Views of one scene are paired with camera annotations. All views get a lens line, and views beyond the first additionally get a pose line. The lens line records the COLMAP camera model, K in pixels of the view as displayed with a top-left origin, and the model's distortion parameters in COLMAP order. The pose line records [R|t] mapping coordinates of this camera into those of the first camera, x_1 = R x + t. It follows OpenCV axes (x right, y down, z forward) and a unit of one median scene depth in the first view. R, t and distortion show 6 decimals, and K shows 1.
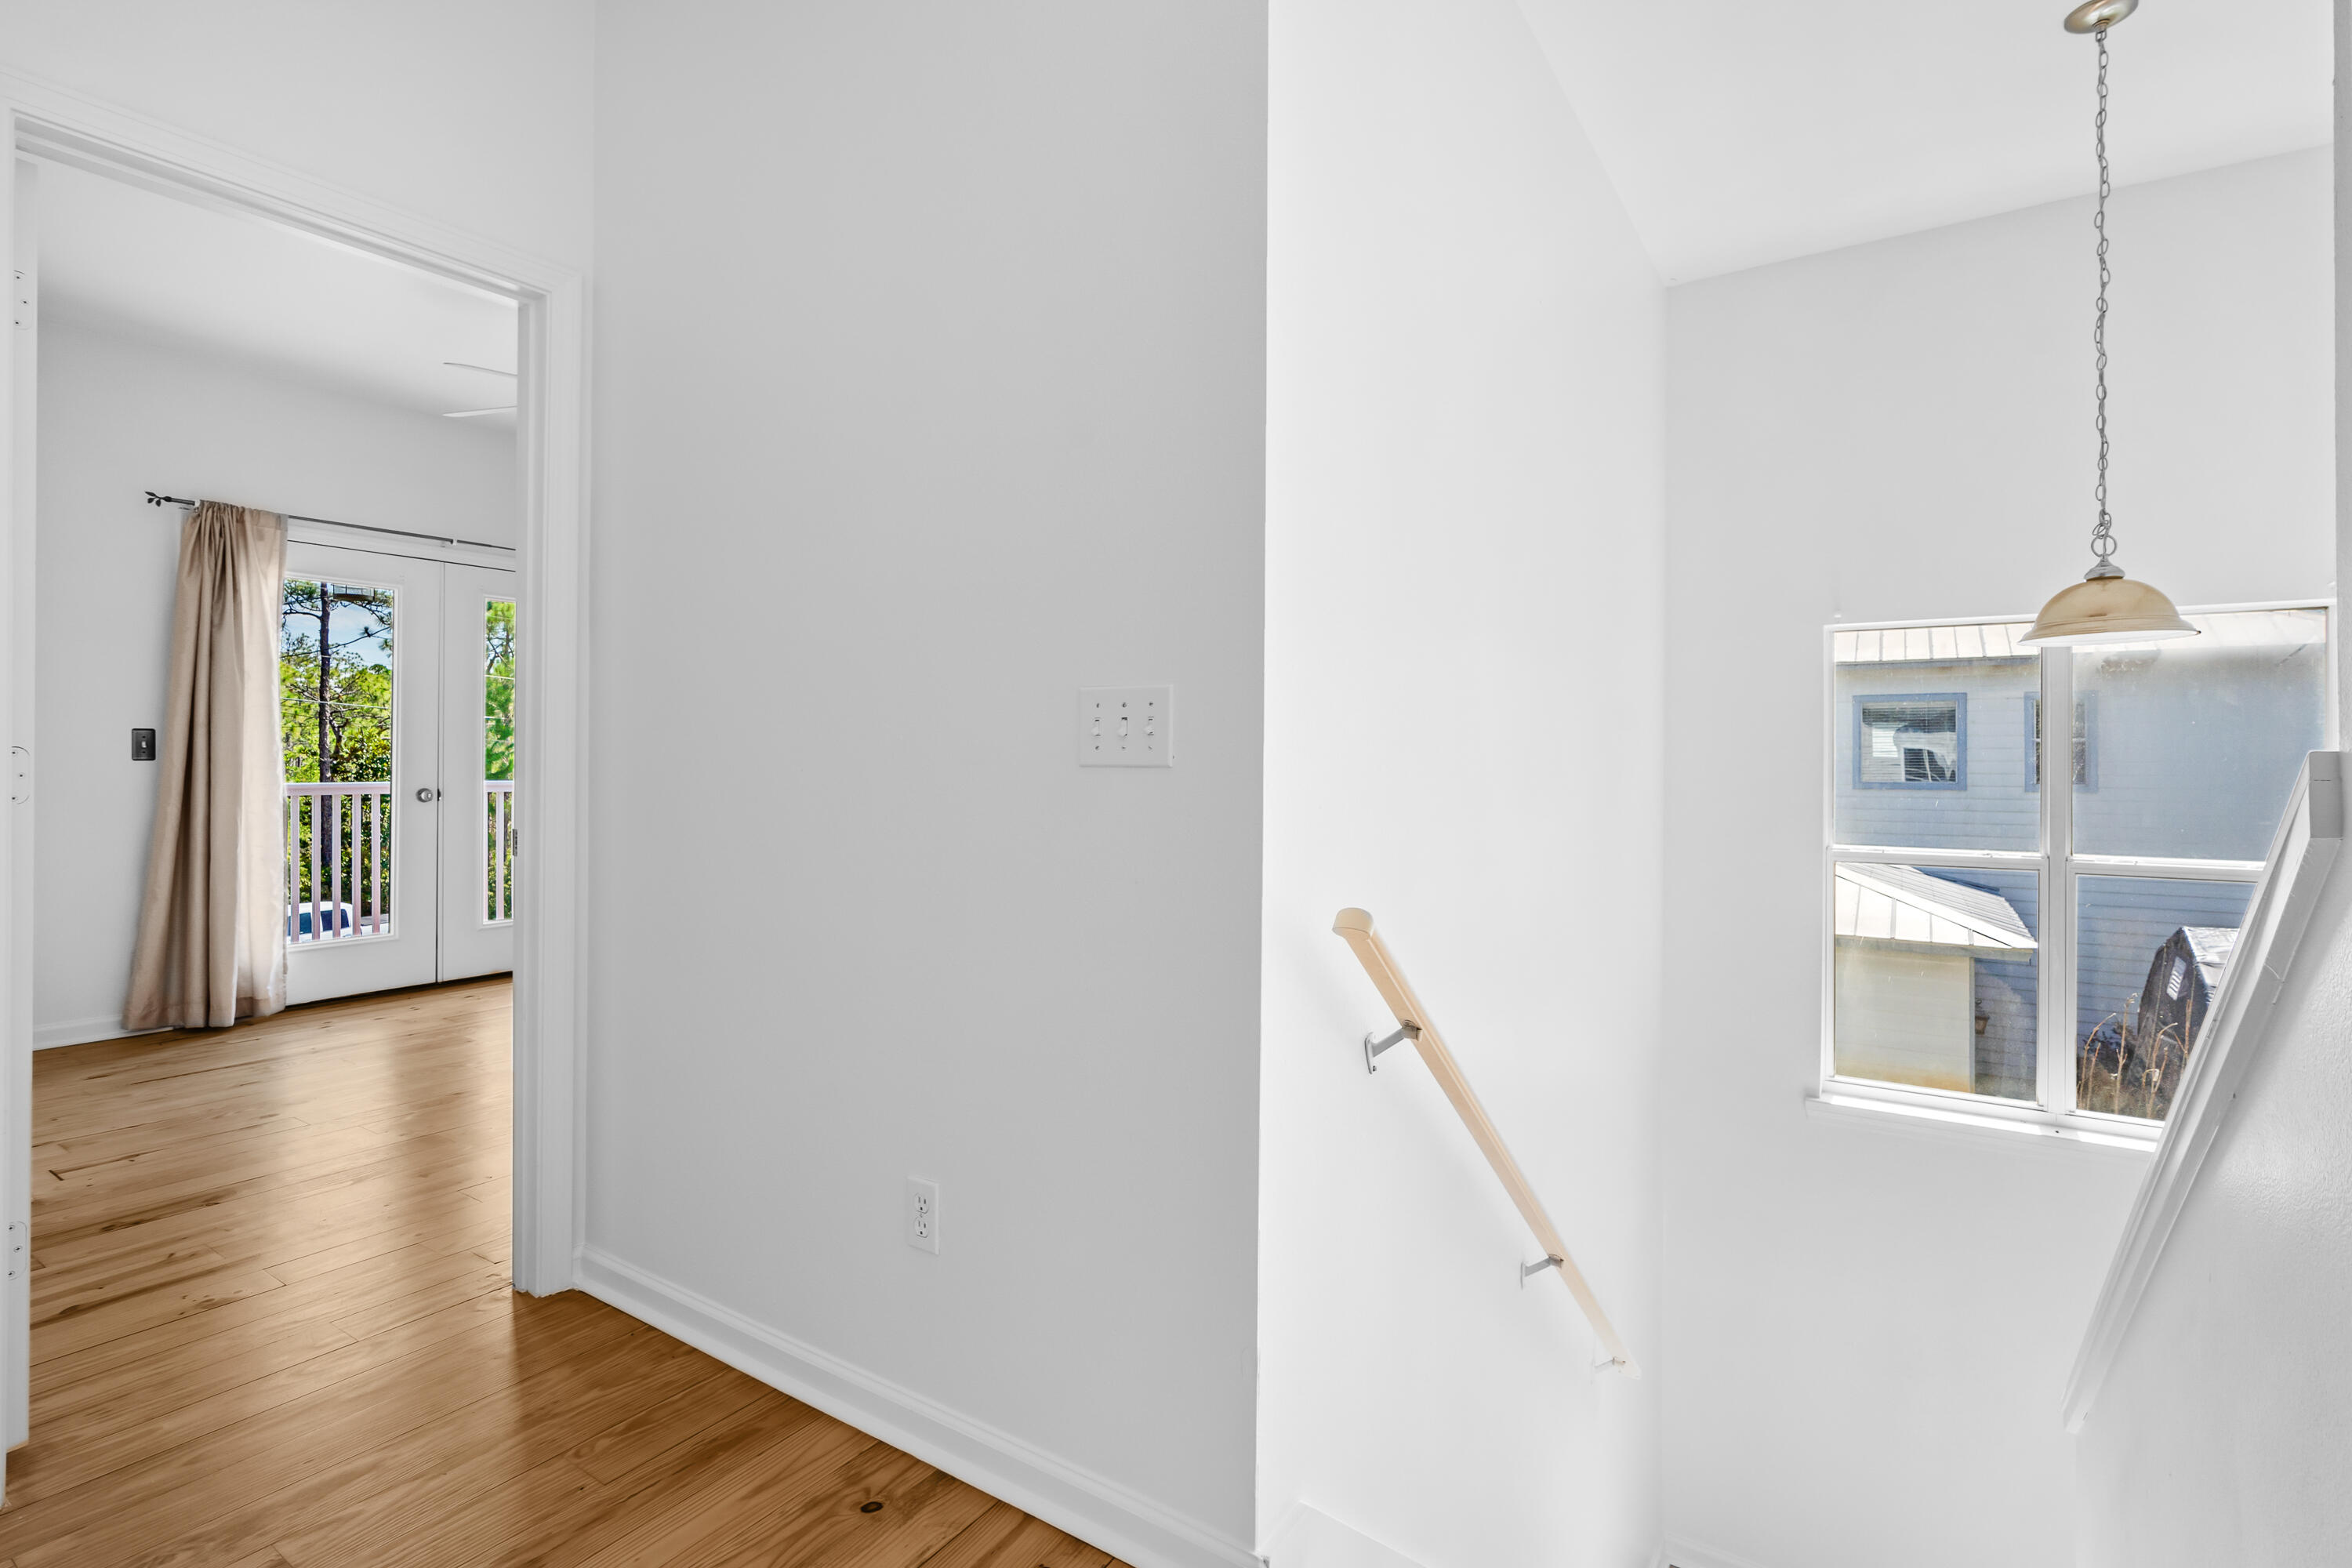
lens RADIAL K [[1101.2, 0, 1158.8], [0, 1101.2, 750.7], [0, 0, 1]] dist [-0.006316, 0.000255]
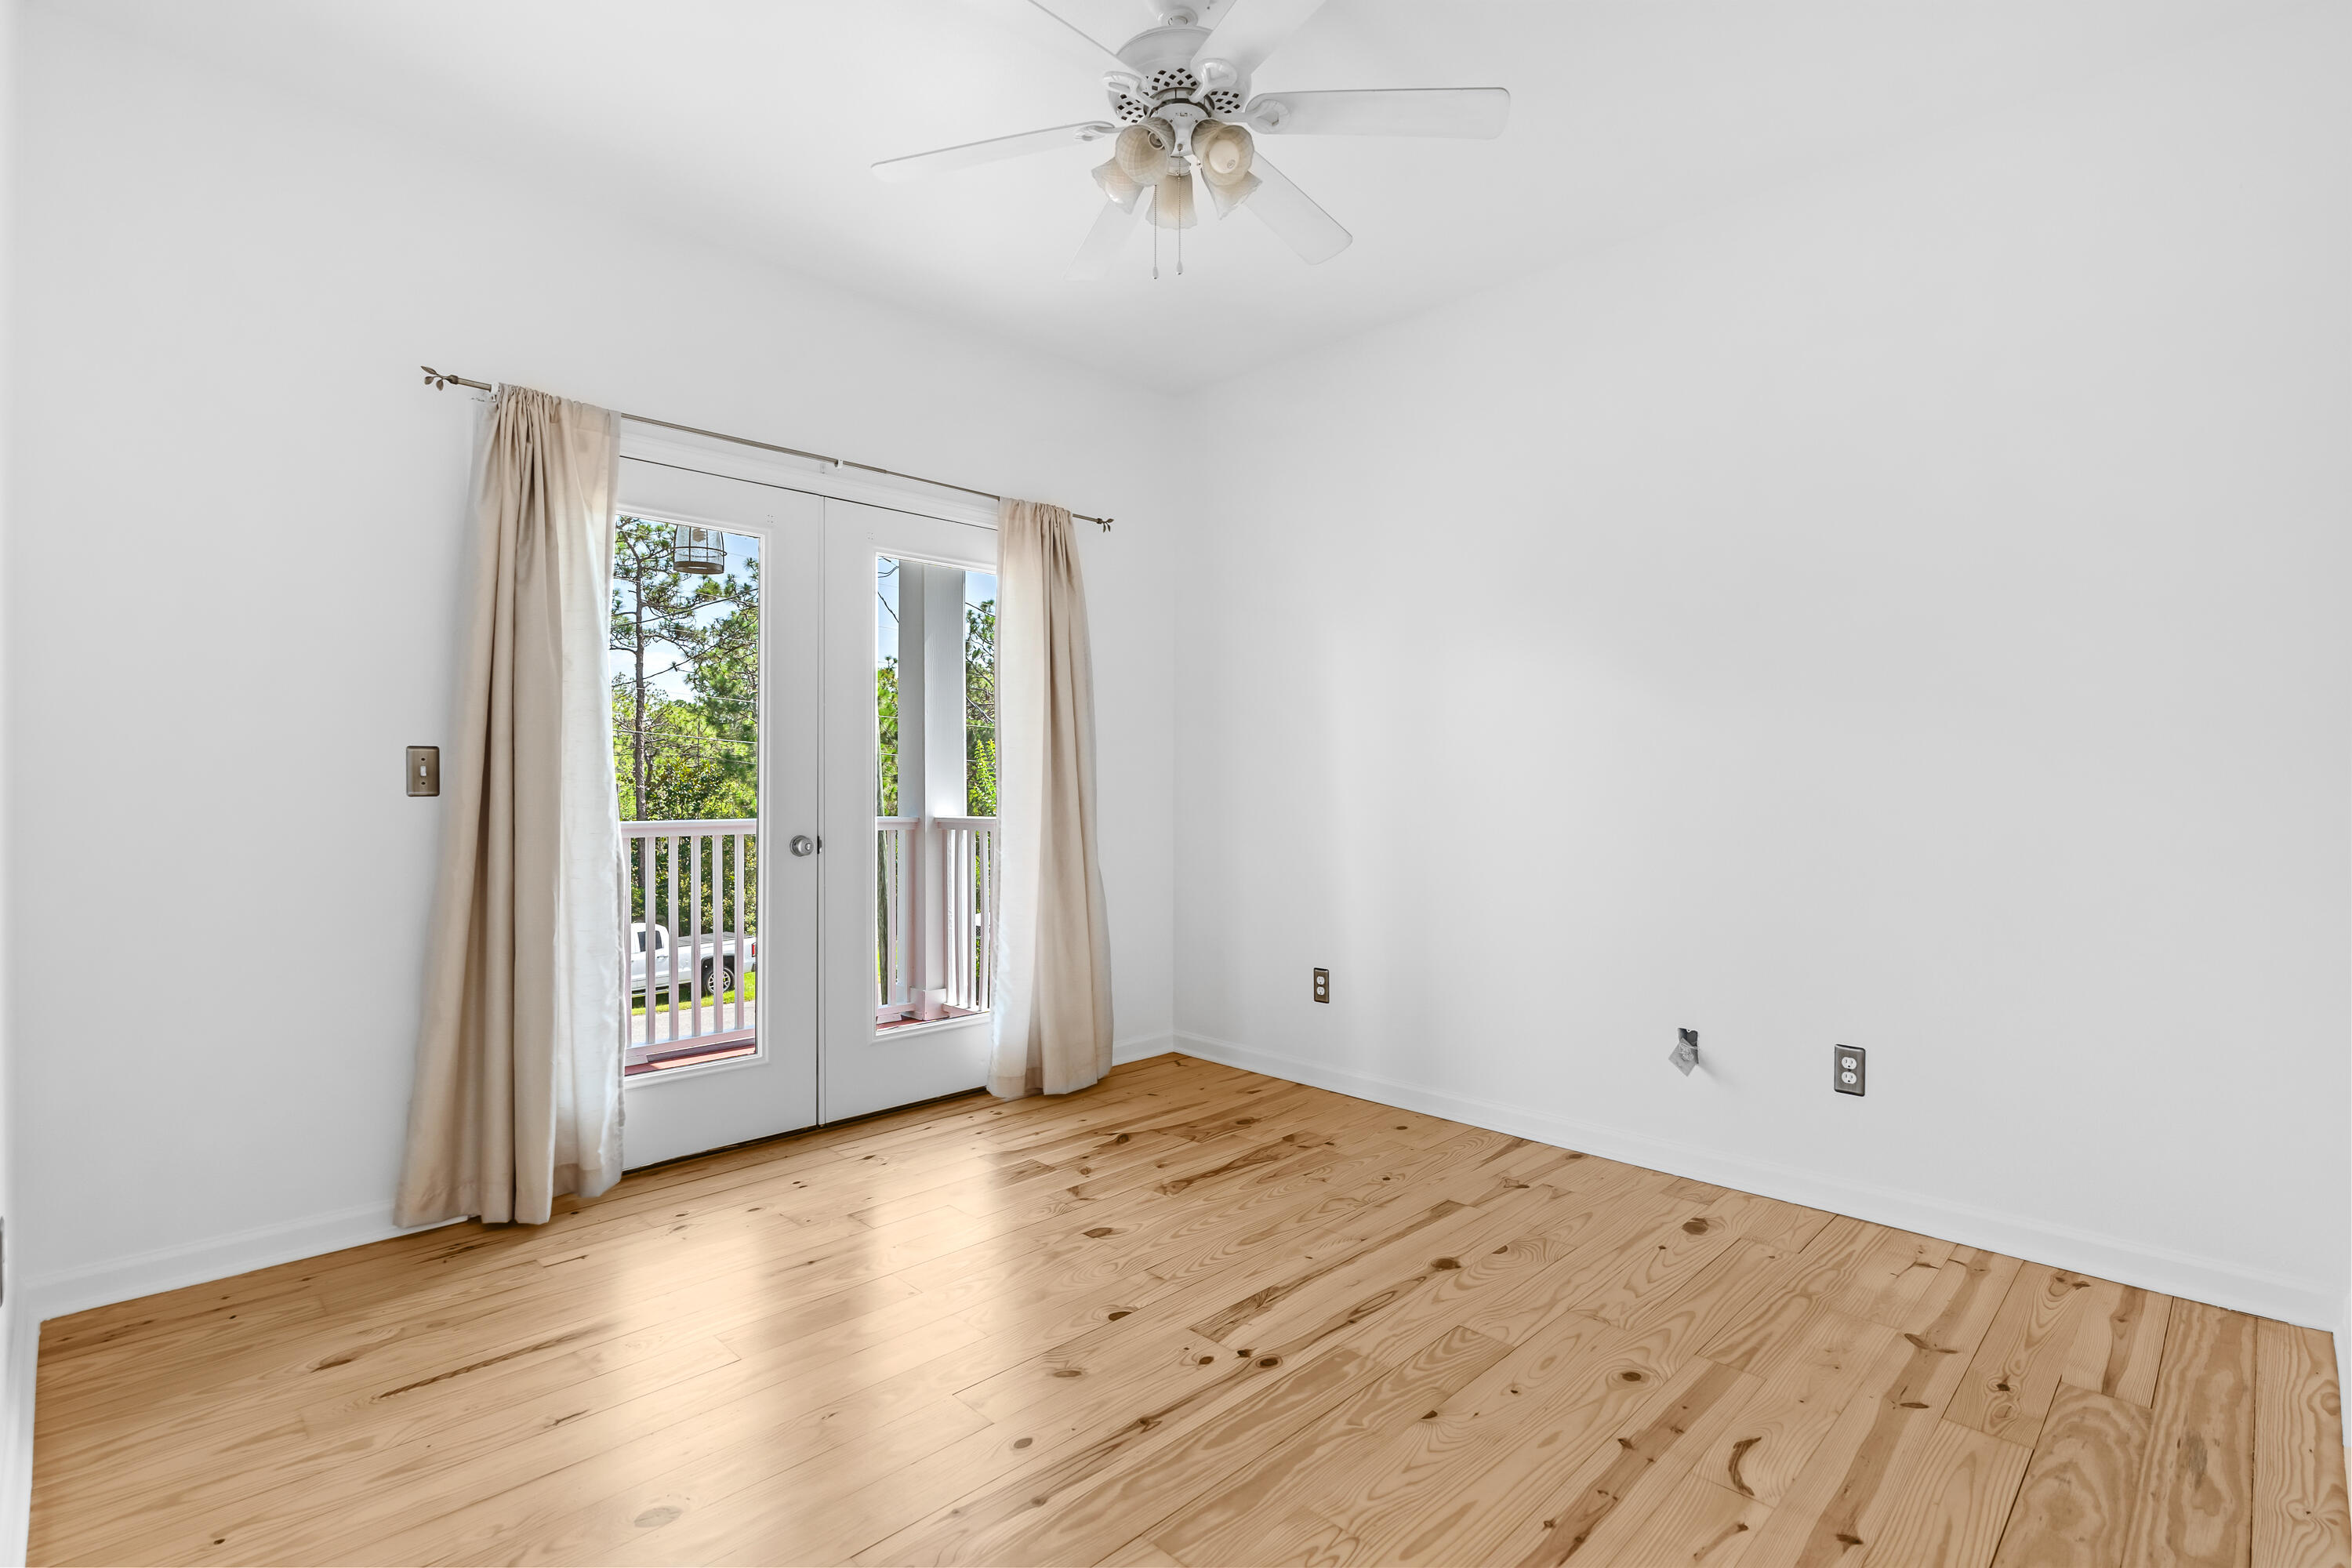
lens RADIAL K [[1119.2, 0, 1169.1], [0, 1119.2, 782.9], [0, 0, 1]] dist [-0.008493, 0.001240]
pose [[0.978813, -0.001899, -0.204745, -0.352143], [0.003170, 0.999978, 0.005879, -0.001106], [0.204729, -0.006404, 0.978798, 0.431861]]
